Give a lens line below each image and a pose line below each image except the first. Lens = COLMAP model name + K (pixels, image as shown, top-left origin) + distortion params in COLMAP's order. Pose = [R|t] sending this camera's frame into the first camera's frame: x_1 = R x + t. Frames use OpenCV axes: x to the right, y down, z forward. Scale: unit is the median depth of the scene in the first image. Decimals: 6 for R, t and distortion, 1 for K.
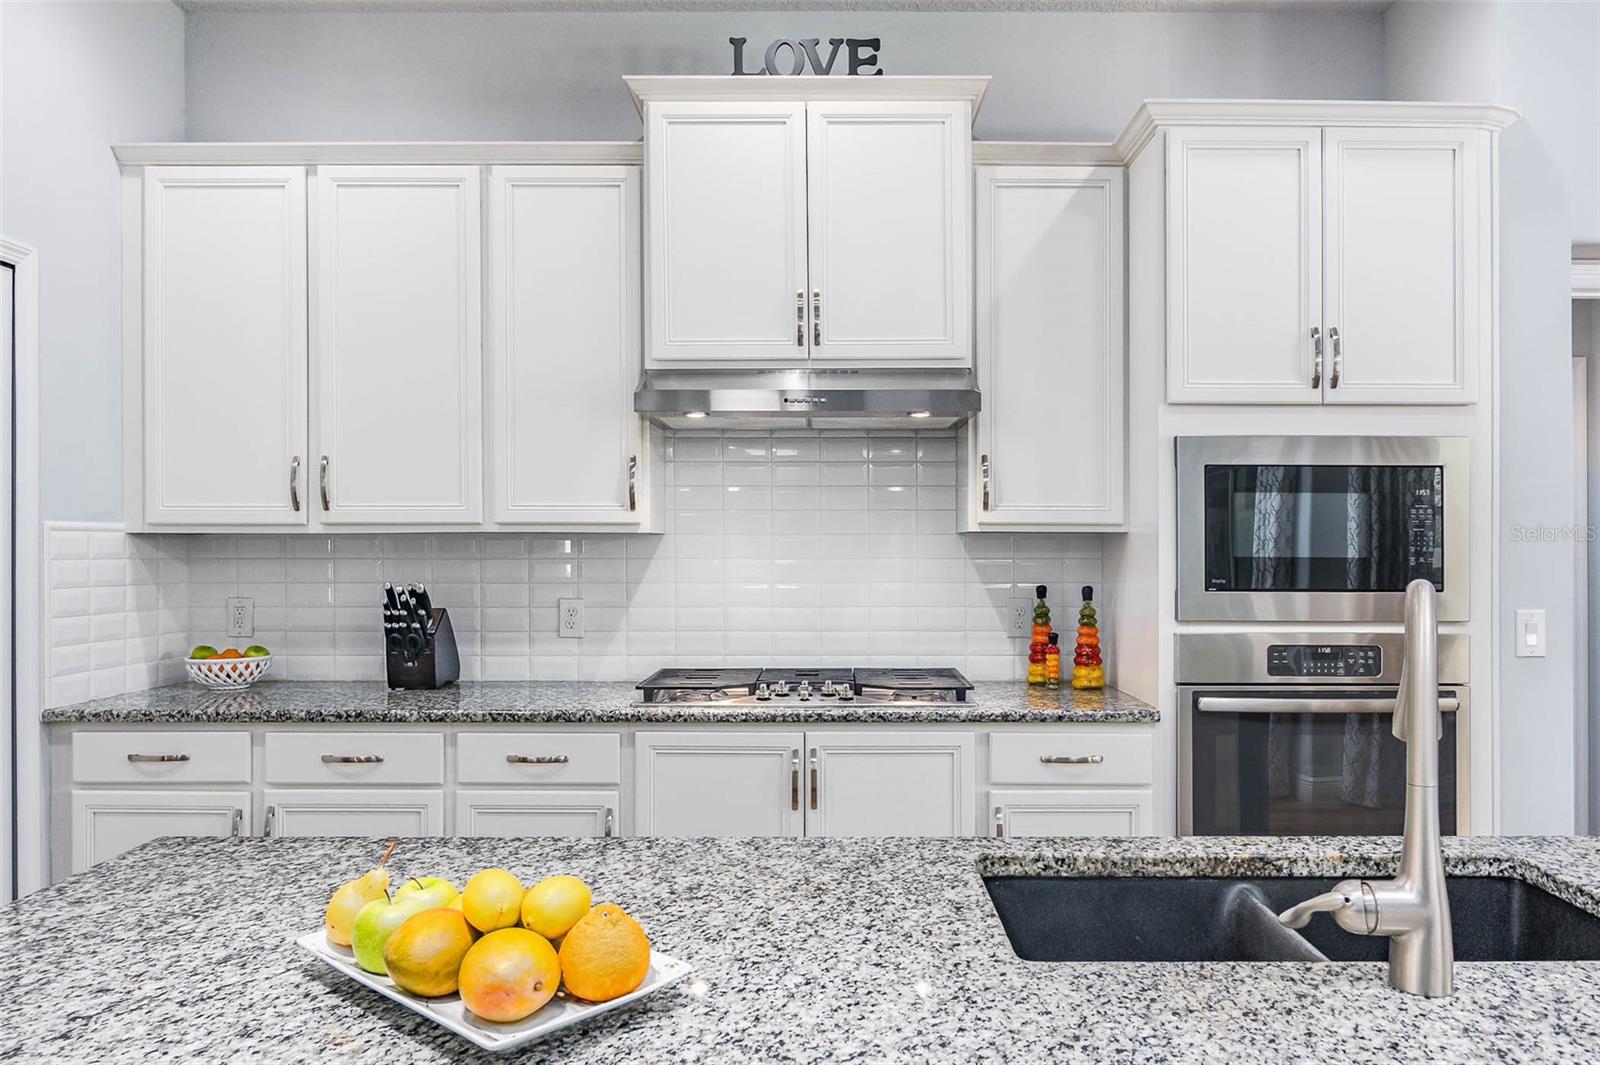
lens RADIAL K [[1099.4, 0, 823.7], [0, 1099.4, 551.7], [0, 0, 1]] dist [-0.001148, -0.004498]
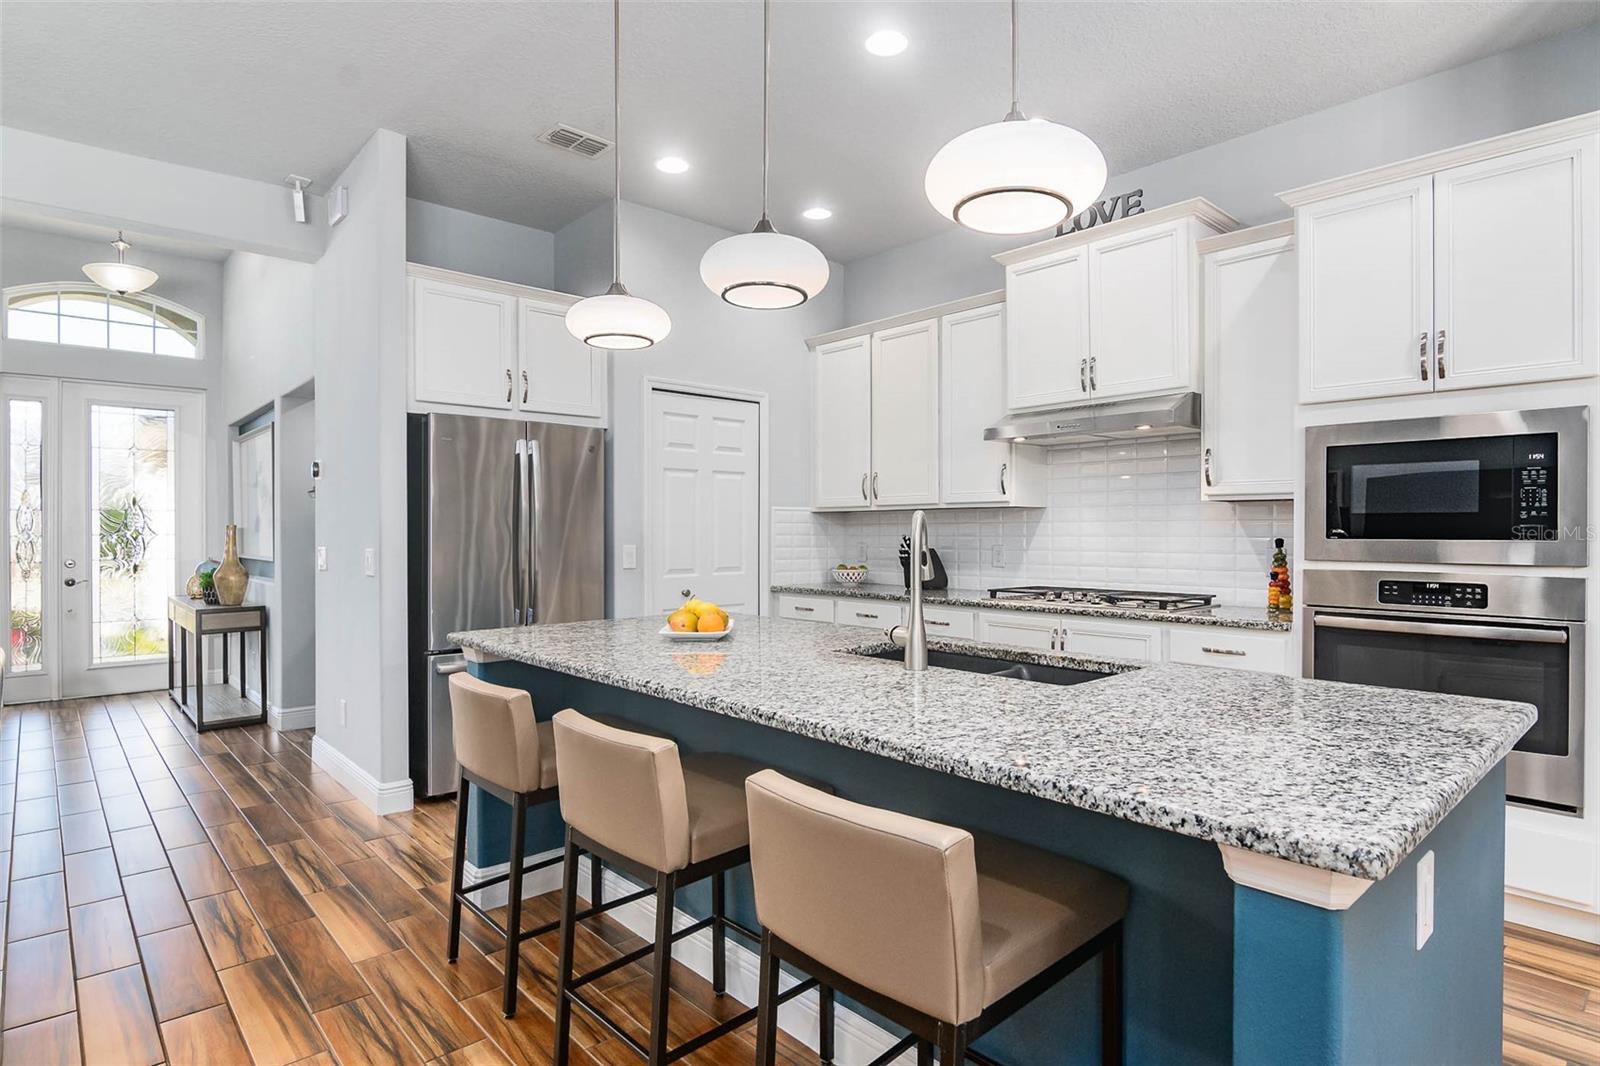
lens RADIAL K [[842.9, 0, 786.3], [0, 842.9, 541.3], [0, 0, 1]] dist [0.003938, -0.016176]
pose [[0.666590, 0.007585, -0.745386, 0.615172], [-0.001225, 0.999958, 0.009080, 0.027307], [0.745423, -0.005140, 0.666572, -0.182819]]
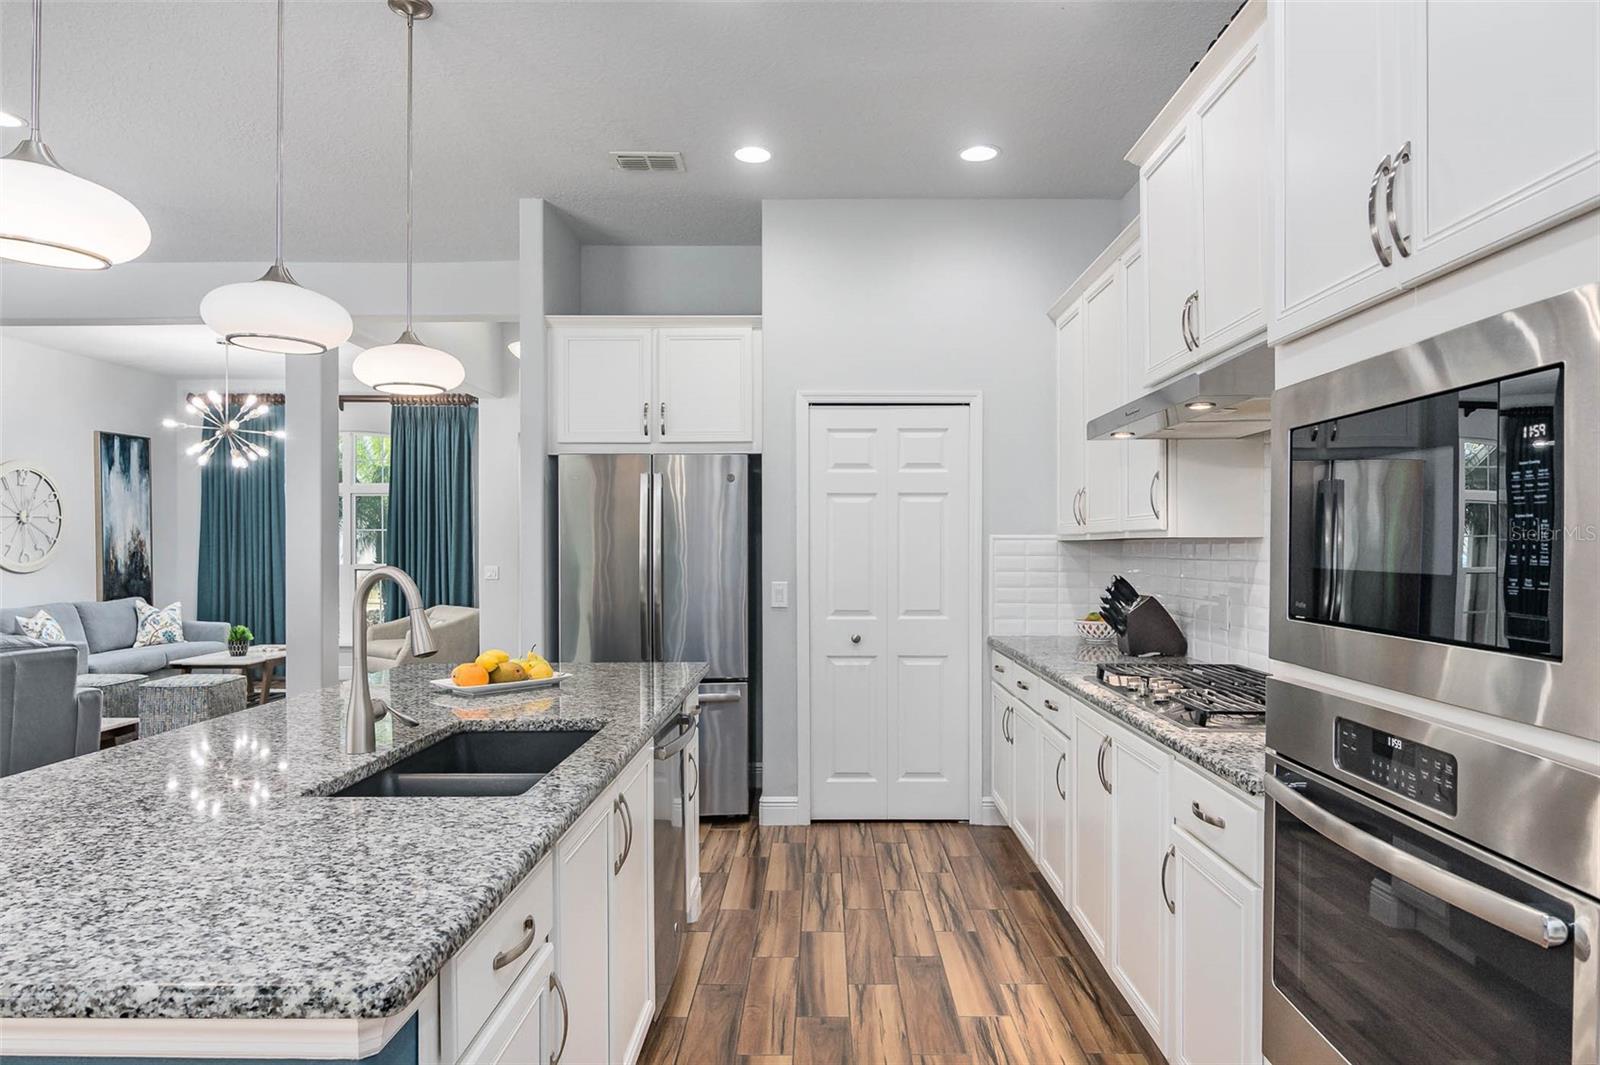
lens RADIAL K [[963.3, 0, 833.5], [0, 963.3, 555.9], [0, 0, 1]] dist [0.000958, -0.000354]
pose [[0.006328, 0.008968, -0.999940, 0.841269], [-0.005031, 0.999947, 0.008936, -0.005450], [0.999967, 0.004974, 0.006373, 0.649335]]
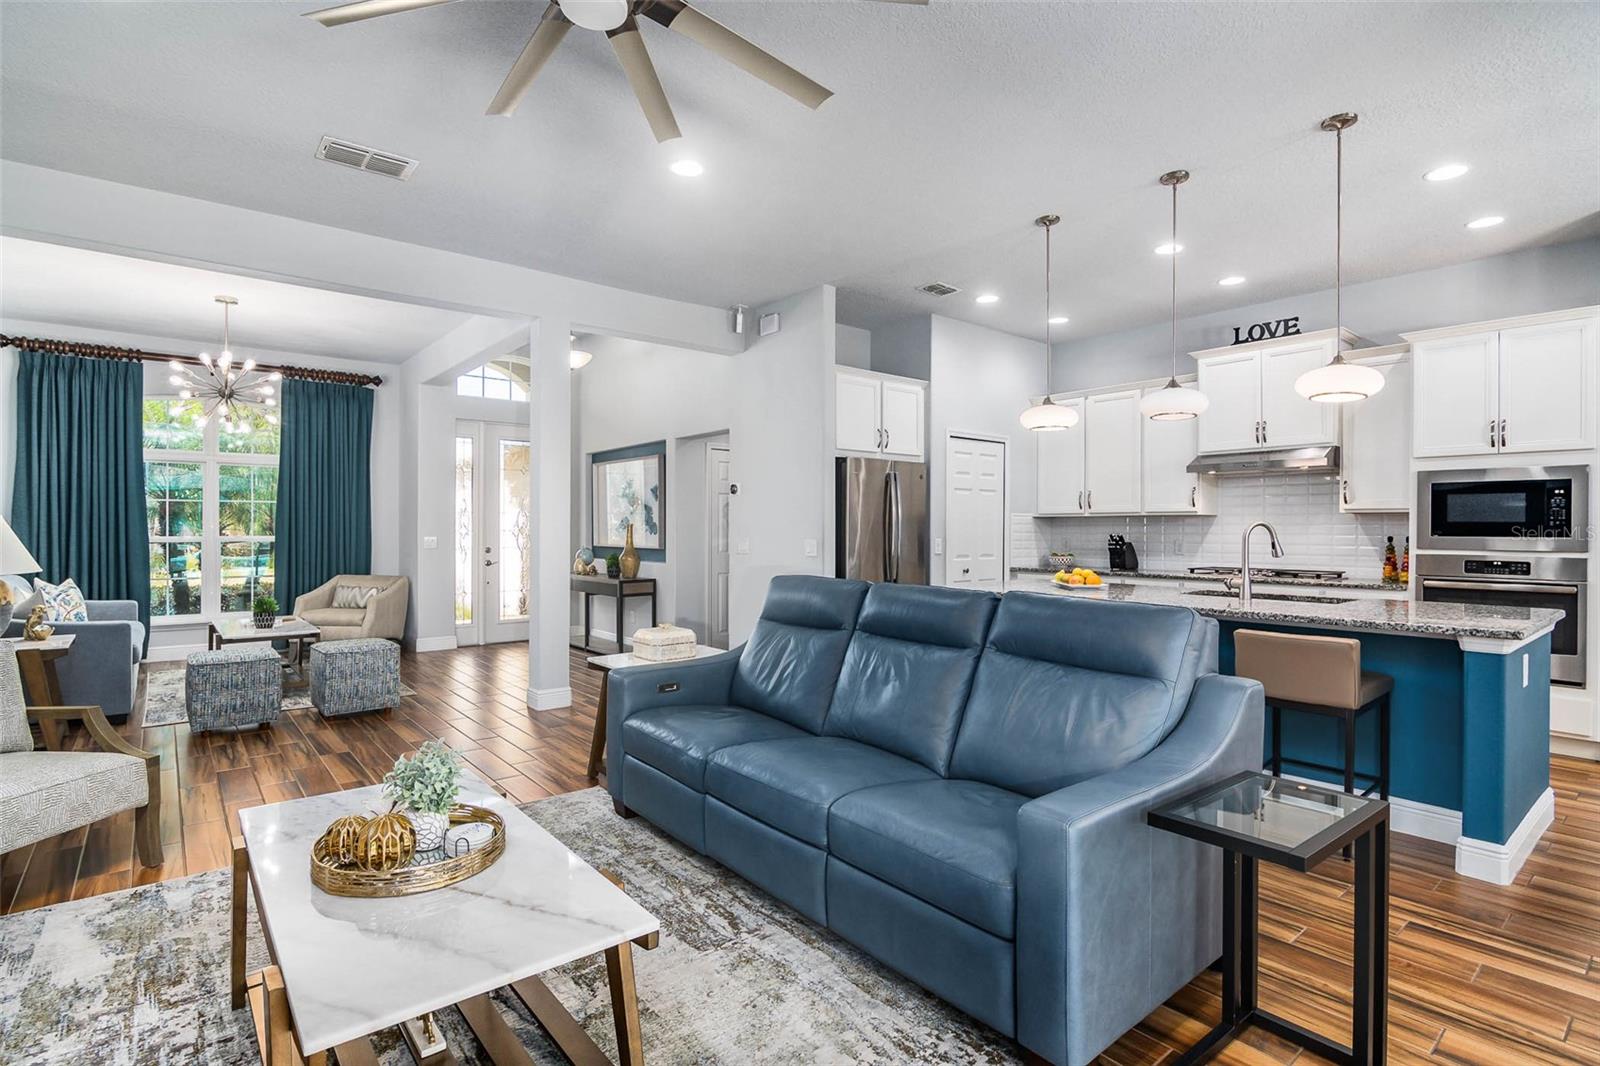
lens RADIAL K [[768.4, 0, 784.4], [0, 768.4, 537.8], [0, 0, 1]] dist [0.000554, -0.009667]
pose [[0.629885, 0.010461, -0.776618, 0.677482], [-0.005818, 0.999945, 0.008750, 0.029662], [0.776666, -0.000993, 0.629911, -1.015331]]
